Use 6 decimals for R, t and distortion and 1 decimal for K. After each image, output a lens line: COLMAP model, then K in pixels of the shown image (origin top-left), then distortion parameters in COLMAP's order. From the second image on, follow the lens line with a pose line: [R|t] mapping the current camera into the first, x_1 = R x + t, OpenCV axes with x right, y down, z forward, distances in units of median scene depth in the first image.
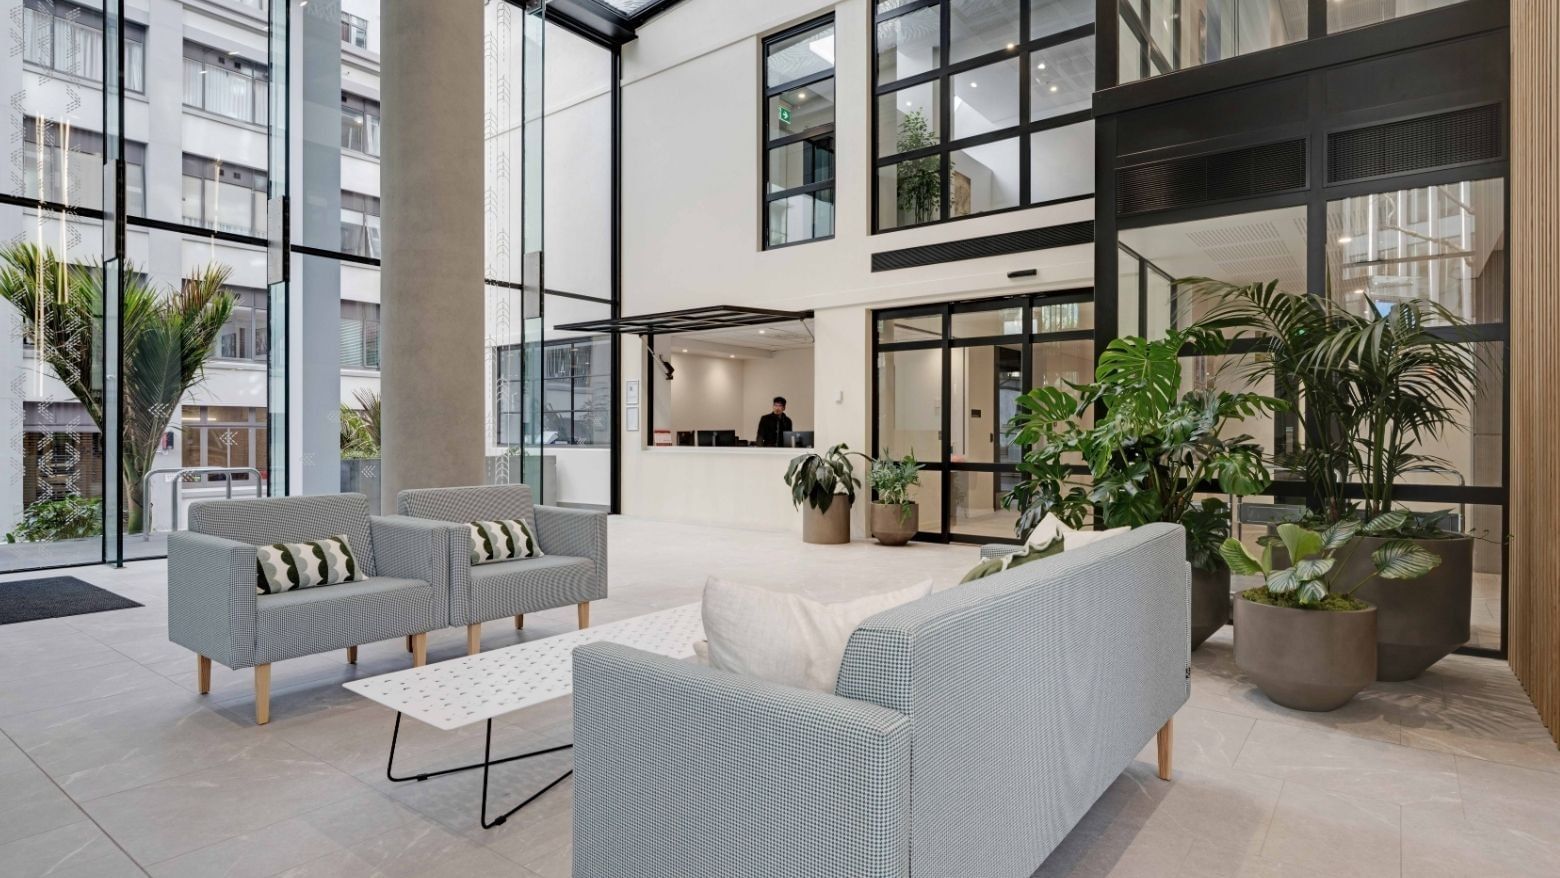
lens RADIAL K [[820.6, 0, 788.2], [0, 820.6, 434.6], [0, 0, 1]] dist [0.006894, 0.001726]
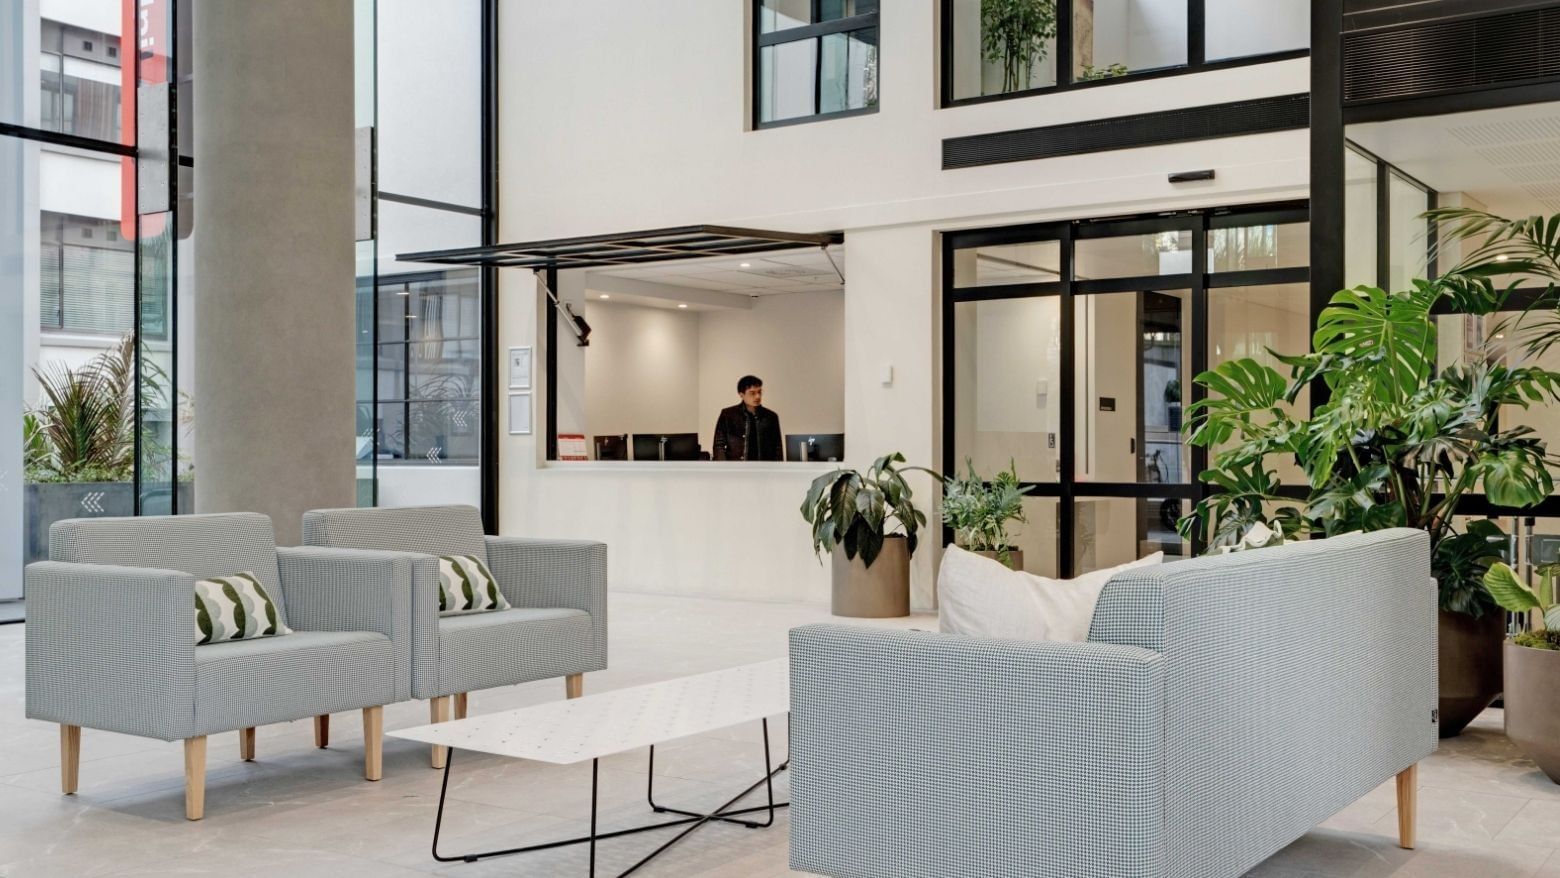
lens RADIAL K [[1608.1, 0, 778.0], [0, 1608.1, 439.9], [0, 0, 1]] dist [0.045796, 0.000000]
pose [[0.999032, -0.001781, 0.043955, -0.077056], [0.002131, 0.999966, -0.007909, 0.011174], [-0.043940, 0.007995, 0.999002, -0.191919]]
